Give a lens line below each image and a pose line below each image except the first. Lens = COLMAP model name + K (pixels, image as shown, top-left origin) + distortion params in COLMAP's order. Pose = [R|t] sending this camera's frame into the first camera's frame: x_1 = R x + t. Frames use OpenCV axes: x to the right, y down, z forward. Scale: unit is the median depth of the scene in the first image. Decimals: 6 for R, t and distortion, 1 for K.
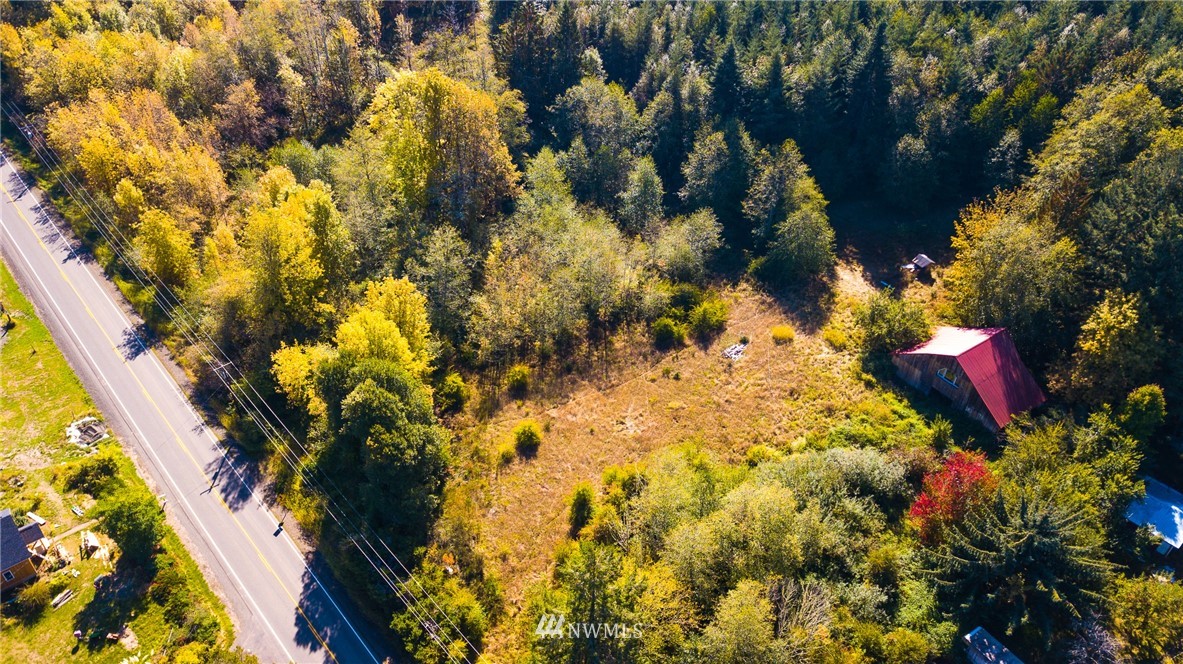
lens RADIAL K [[899.0, 0, 588.2], [0, 899.0, 348.2], [0, 0, 1]] dist [0.002611, -0.000052]
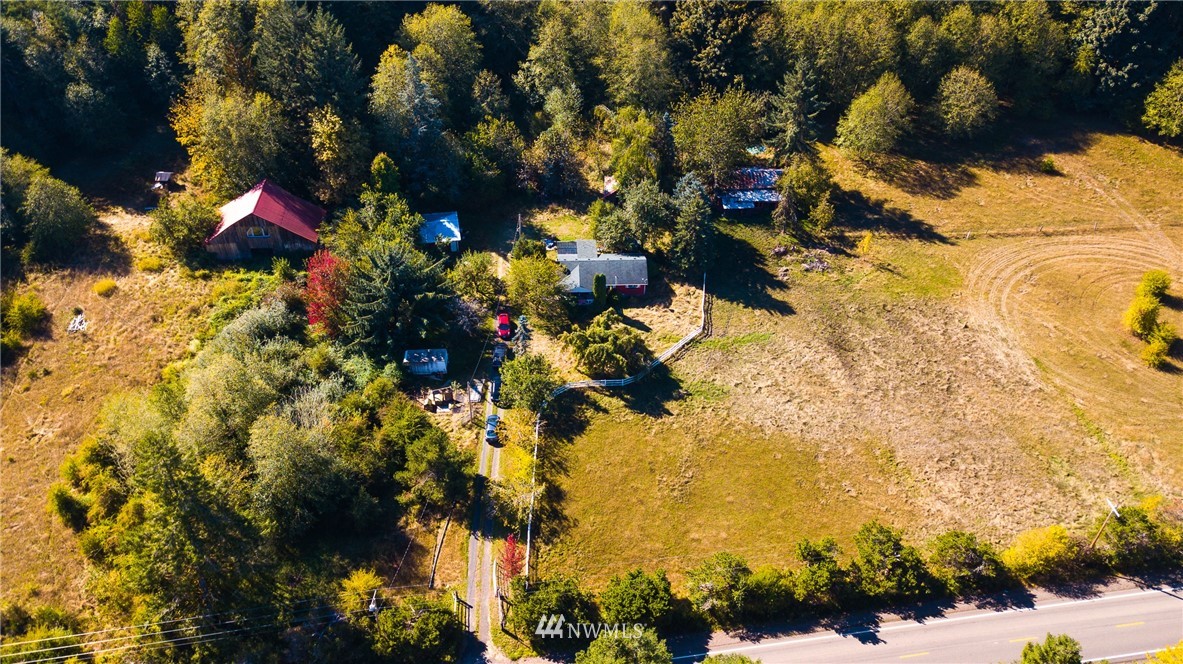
lens RADIAL K [[899.0, 0, 585.7], [0, 899.0, 345.5], [0, 0, 1]] dist [0.002611, -0.000052]
pose [[0.522302, -0.562421, 0.641002, -0.219981], [0.545321, 0.798181, 0.255993, 0.082827], [-0.655611, 0.215846, 0.723591, -0.118759]]
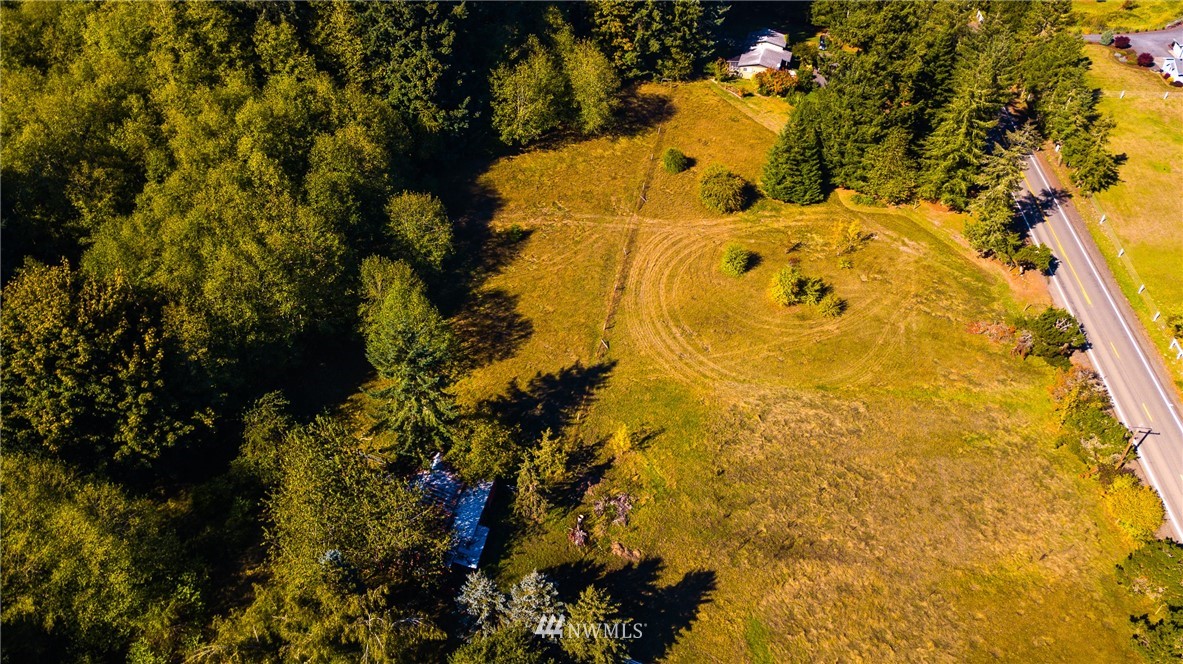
lens RADIAL K [[899.0, 0, 582.9], [0, 899.0, 334.0], [0, 0, 1]] dist [0.002611, -0.000052]
pose [[-0.701433, -0.471864, 0.534169, 0.425709], [0.441504, 0.300696, 0.845374, -0.318063], [-0.559524, 0.828810, -0.002588, 0.415993]]
